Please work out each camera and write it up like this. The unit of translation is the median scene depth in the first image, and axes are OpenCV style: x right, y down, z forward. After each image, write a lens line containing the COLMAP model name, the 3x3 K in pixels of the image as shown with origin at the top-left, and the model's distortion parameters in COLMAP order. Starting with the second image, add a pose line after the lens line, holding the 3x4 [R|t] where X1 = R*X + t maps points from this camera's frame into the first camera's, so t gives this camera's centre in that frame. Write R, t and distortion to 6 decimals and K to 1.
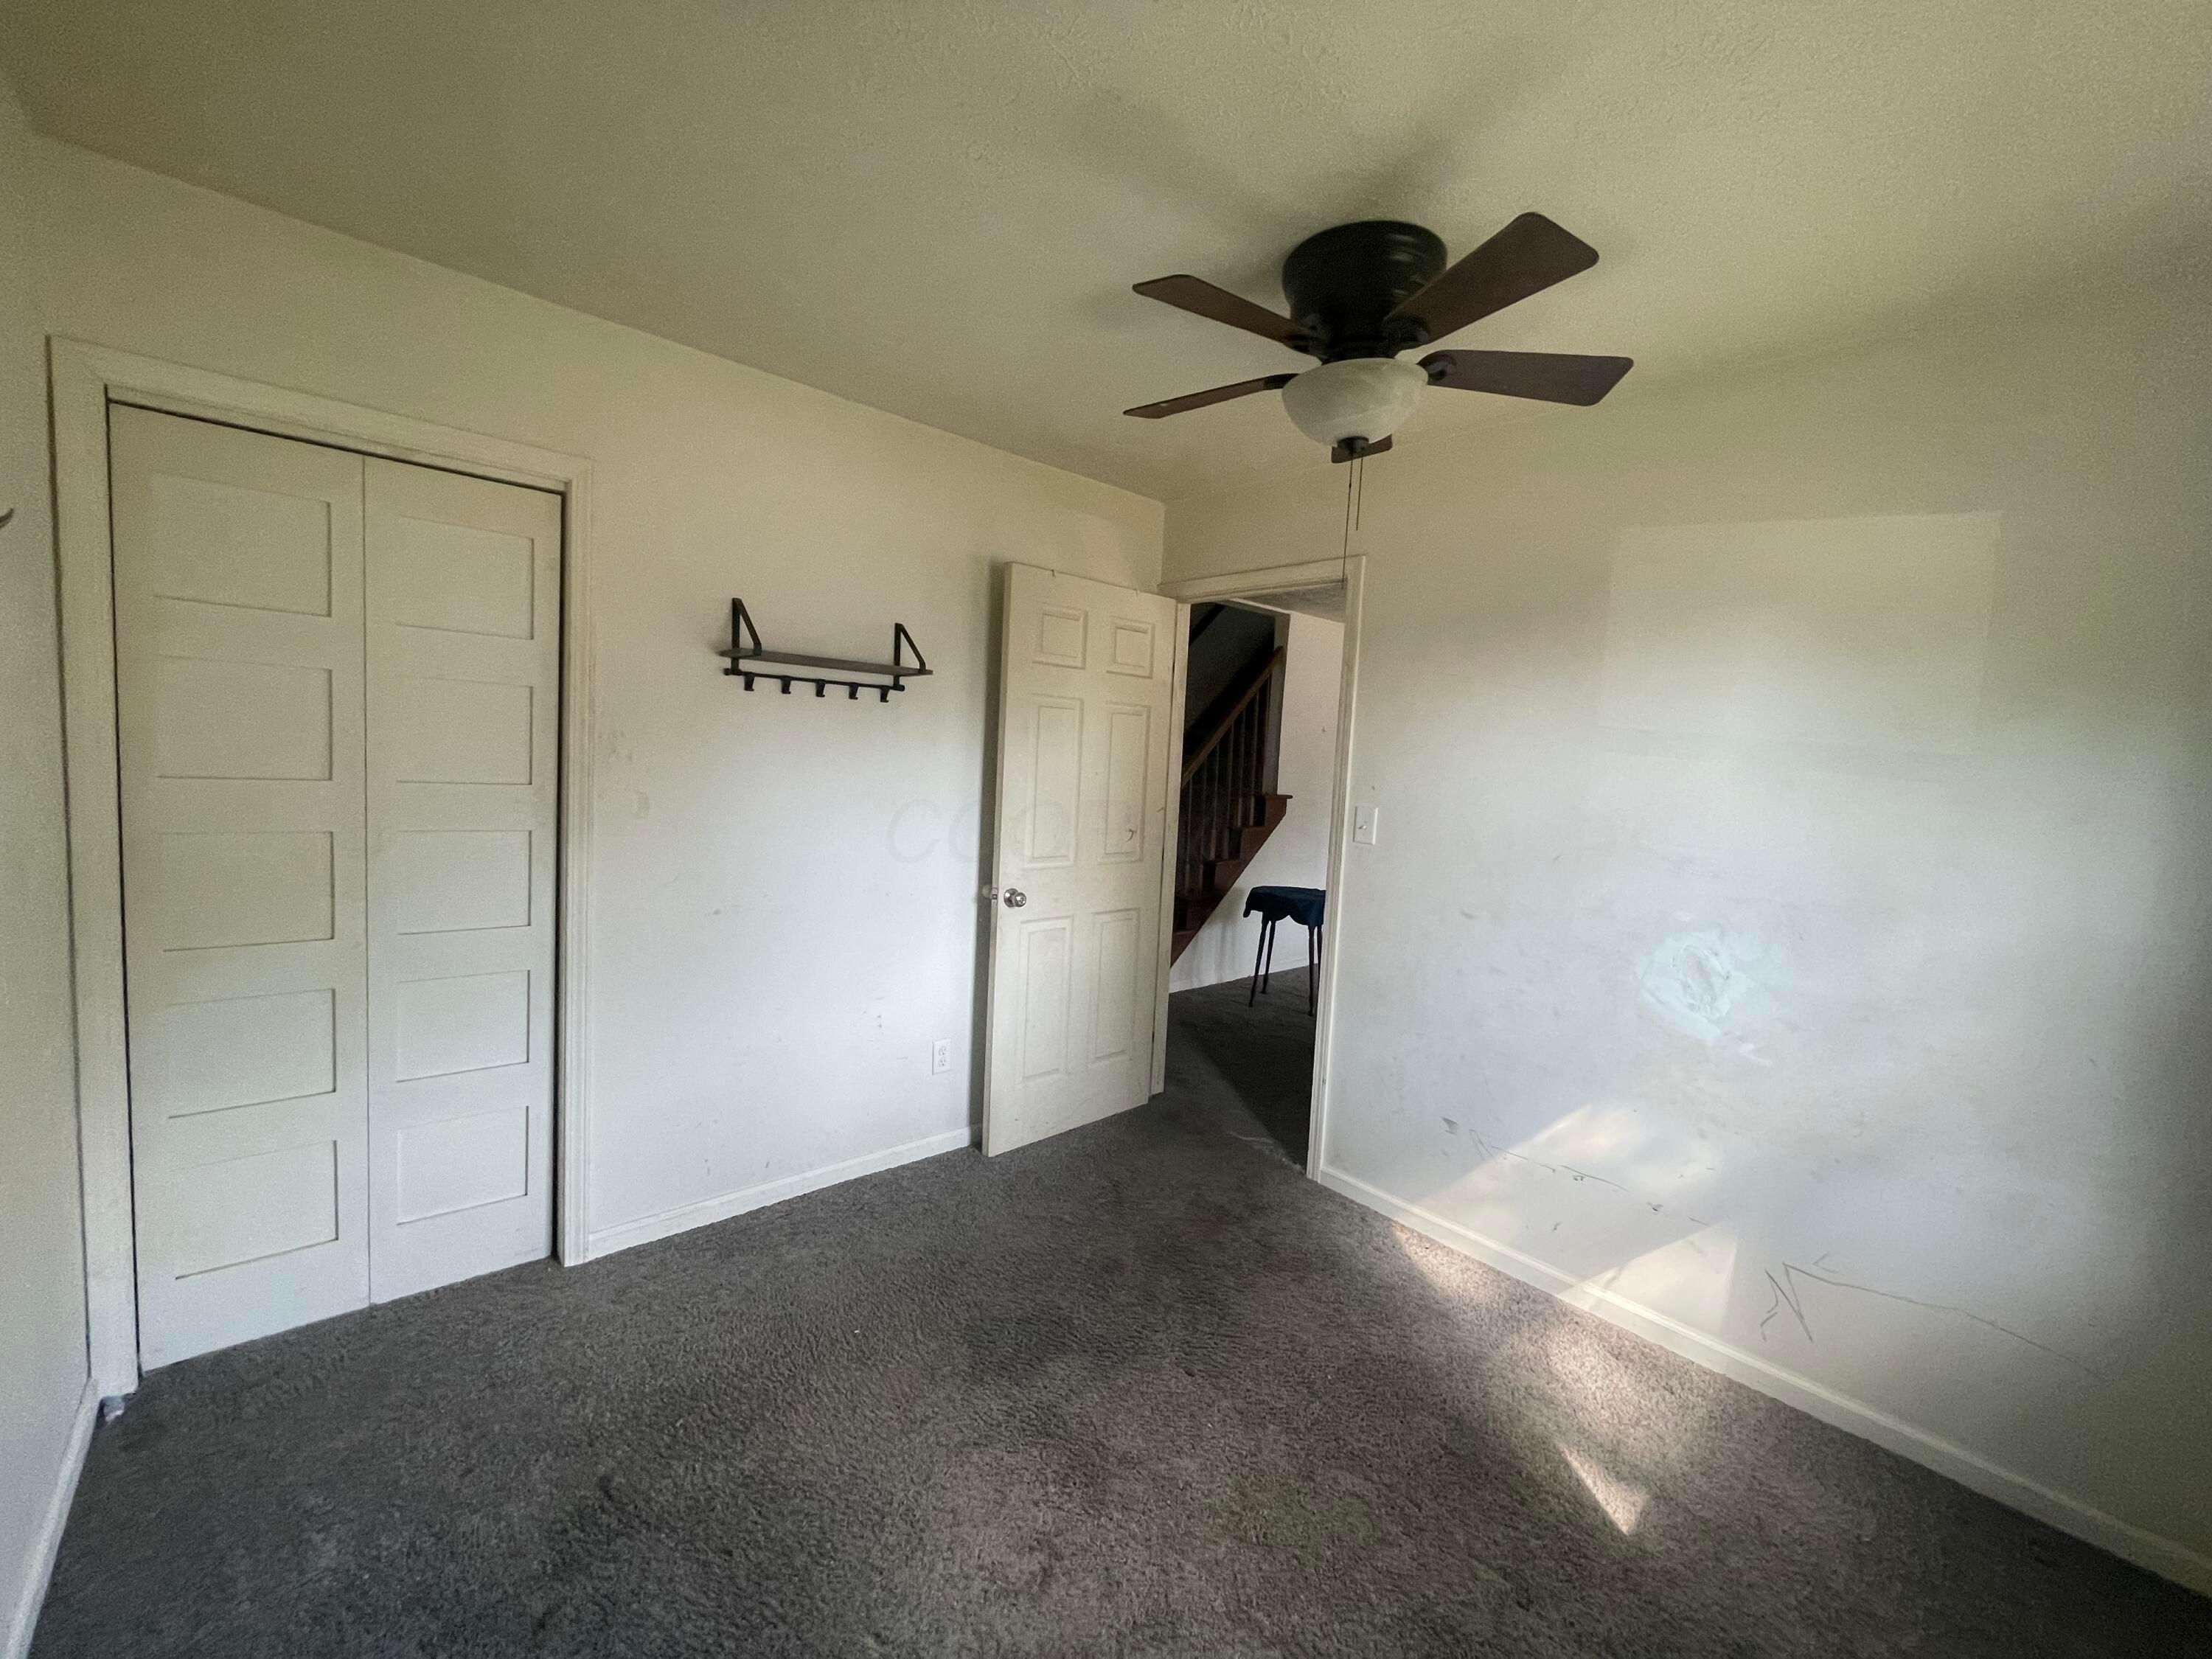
lens RADIAL K [[891.9, 0, 1109.8], [0, 891.9, 829.1], [0, 0, 1]] dist [0.001139, -0.002786]
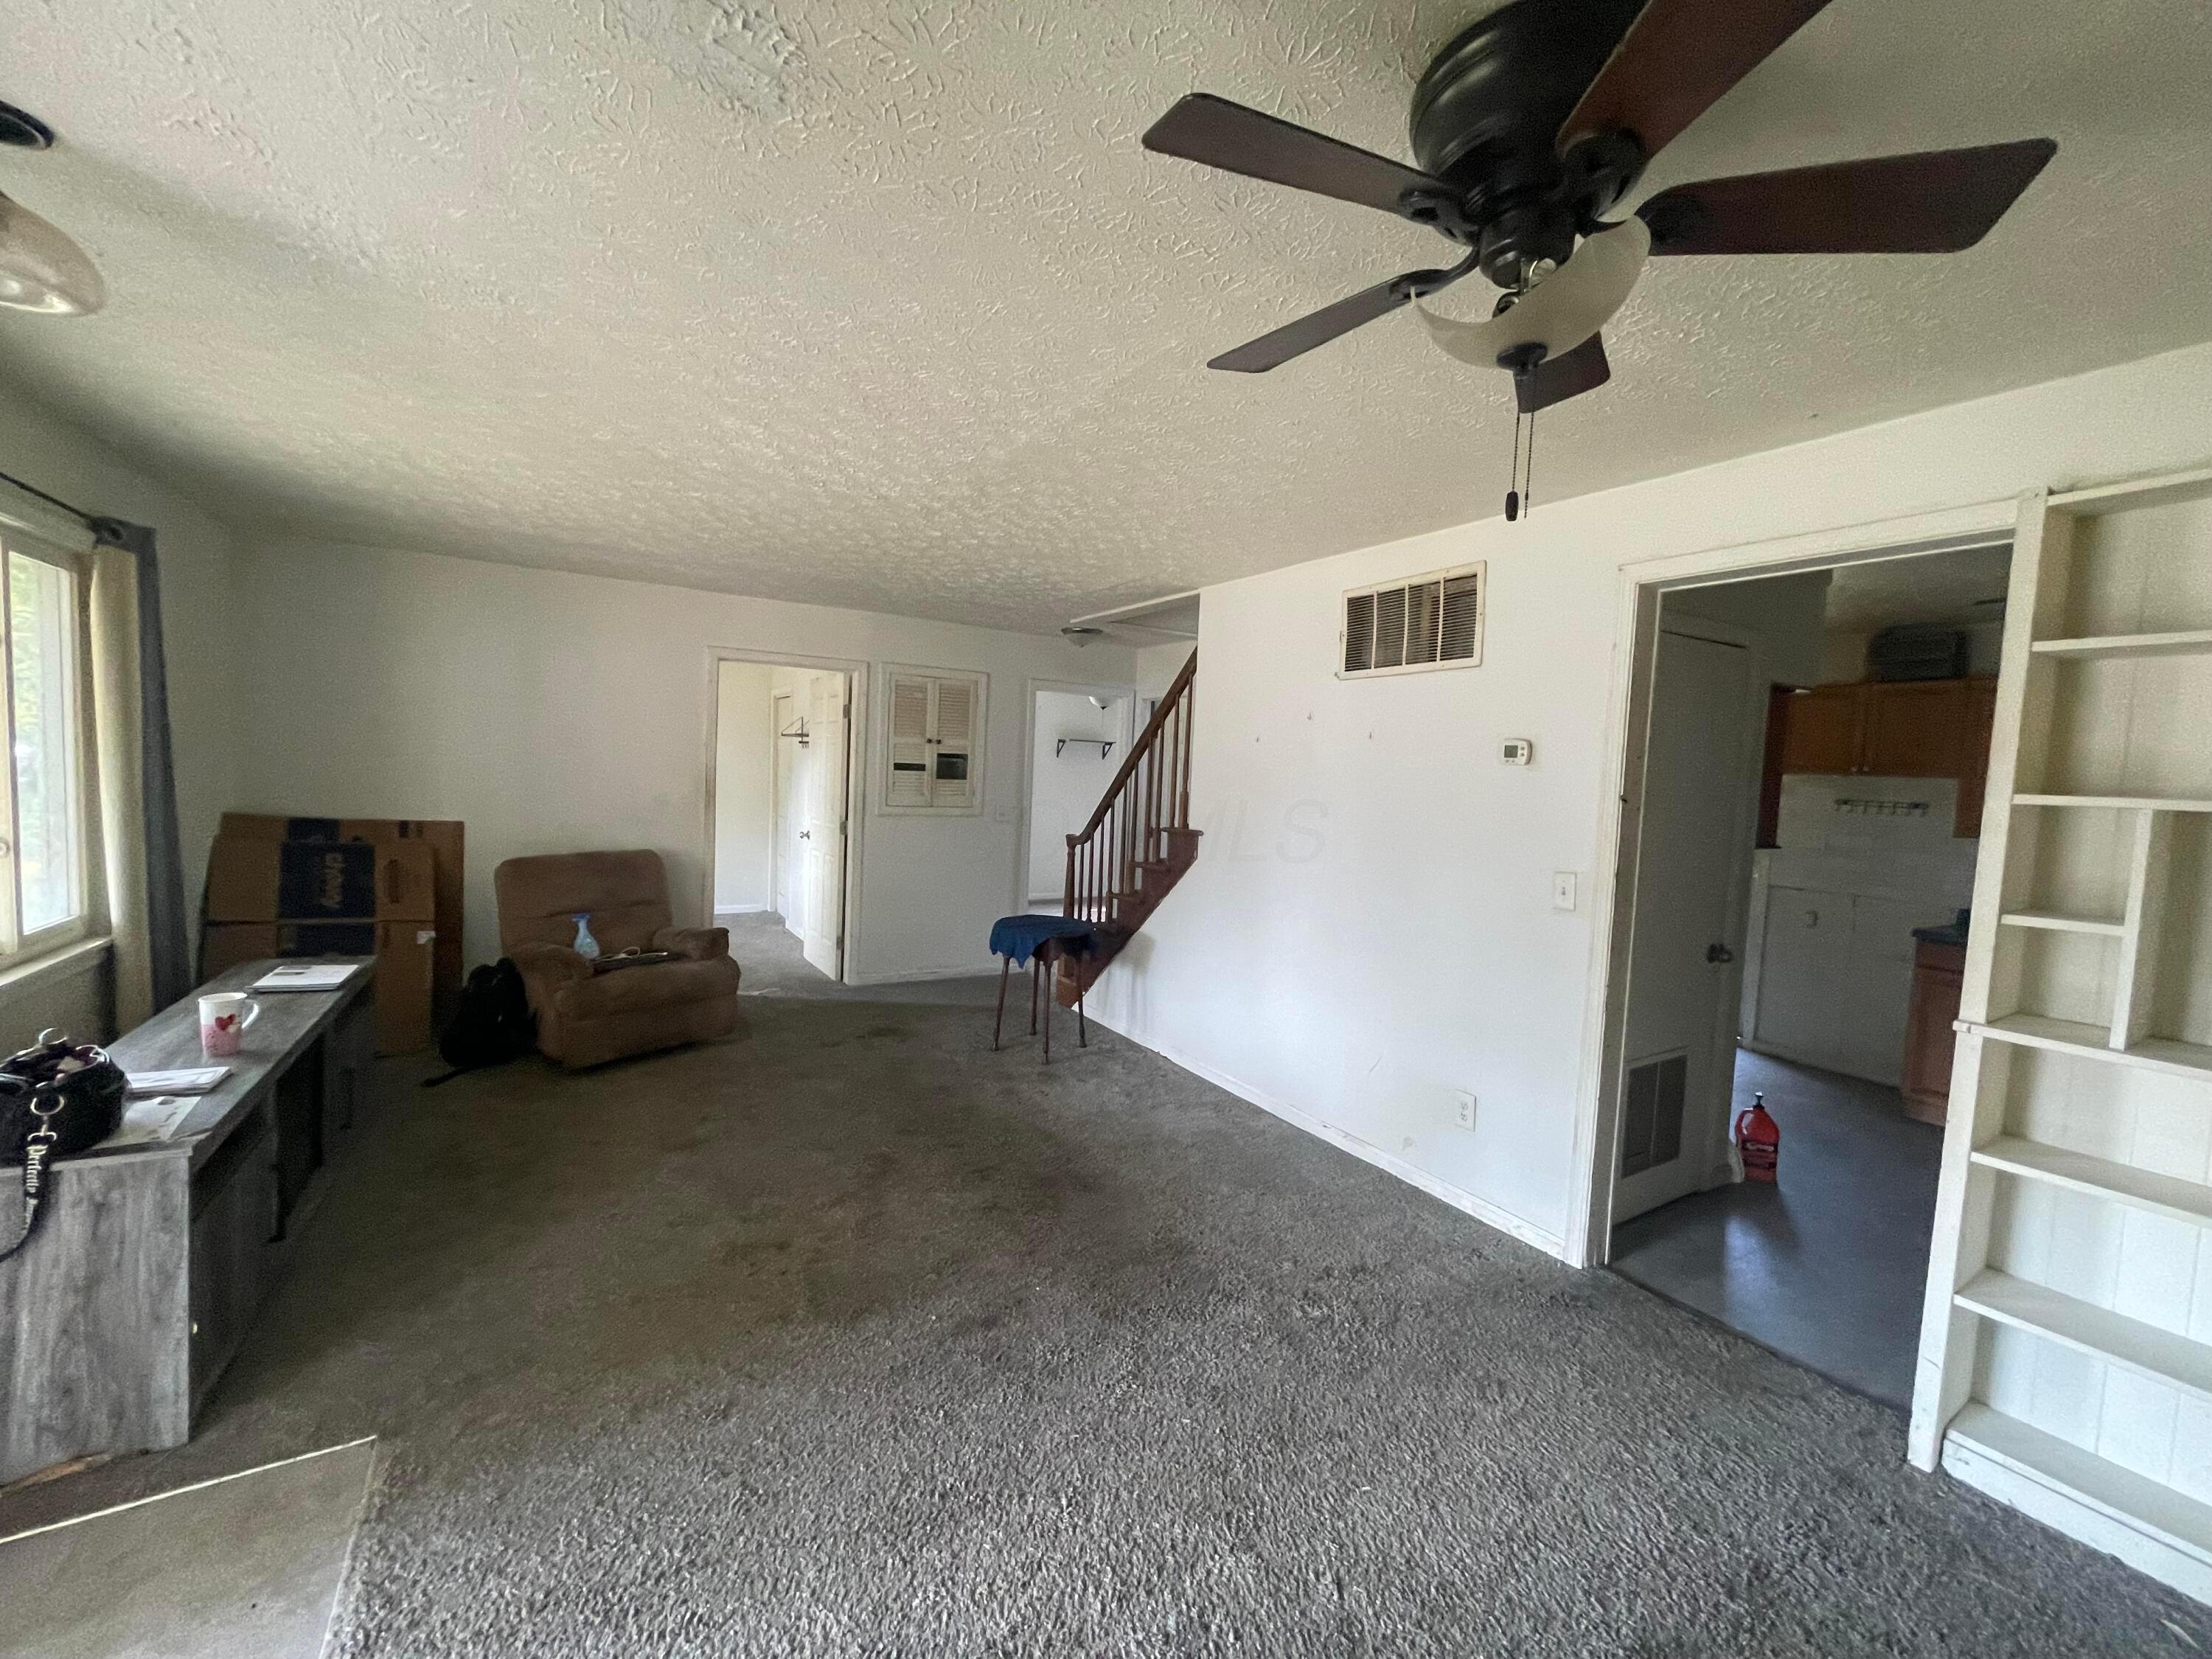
lens RADIAL K [[891.9, 0, 1109.8], [0, 891.9, 829.1], [0, 0, 1]] dist [0.001139, -0.002786]
pose [[-0.151963, -0.011735, -0.988316, 1.281546], [-0.154654, 0.987895, 0.012049, -0.050058], [0.976212, 0.154678, -0.151939, 1.391220]]
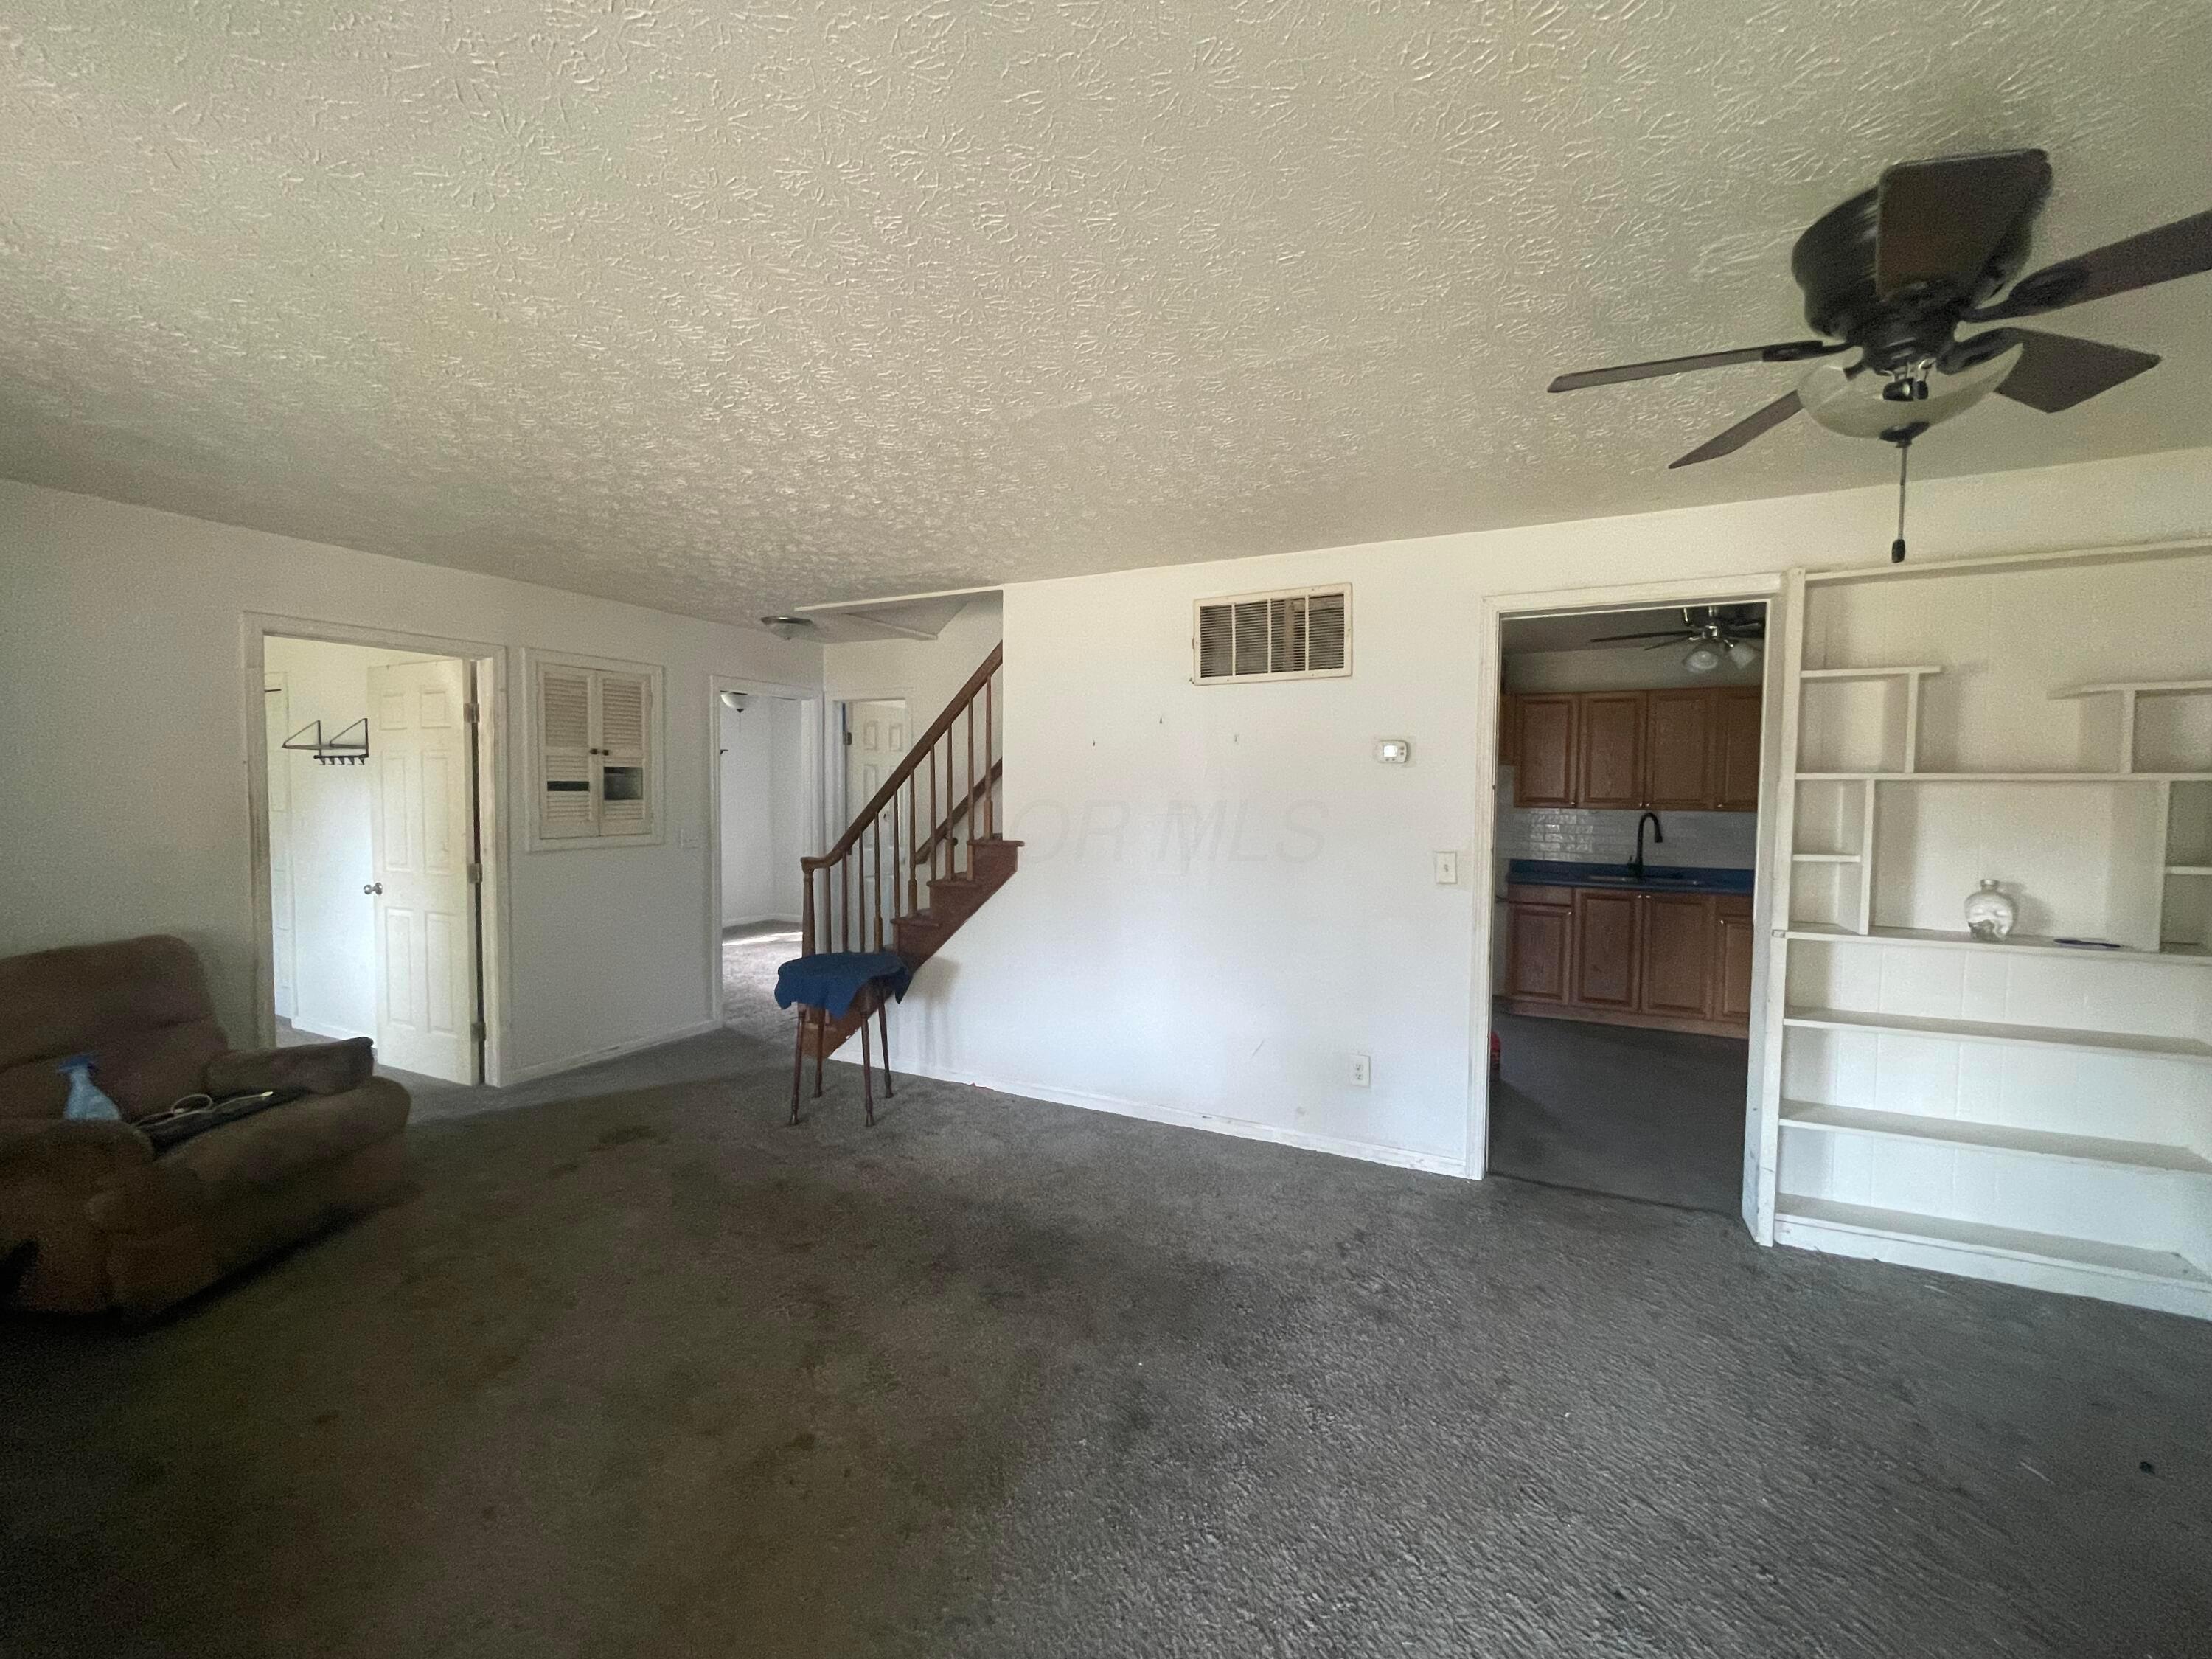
lens RADIAL K [[891.9, 0, 1109.8], [0, 891.9, 829.1], [0, 0, 1]] dist [0.001139, -0.002786]
pose [[0.390925, -0.024650, -0.920093, 1.185147], [-0.072791, 0.995682, -0.057603, -0.016870], [0.917540, 0.089493, 0.387442, 1.056600]]
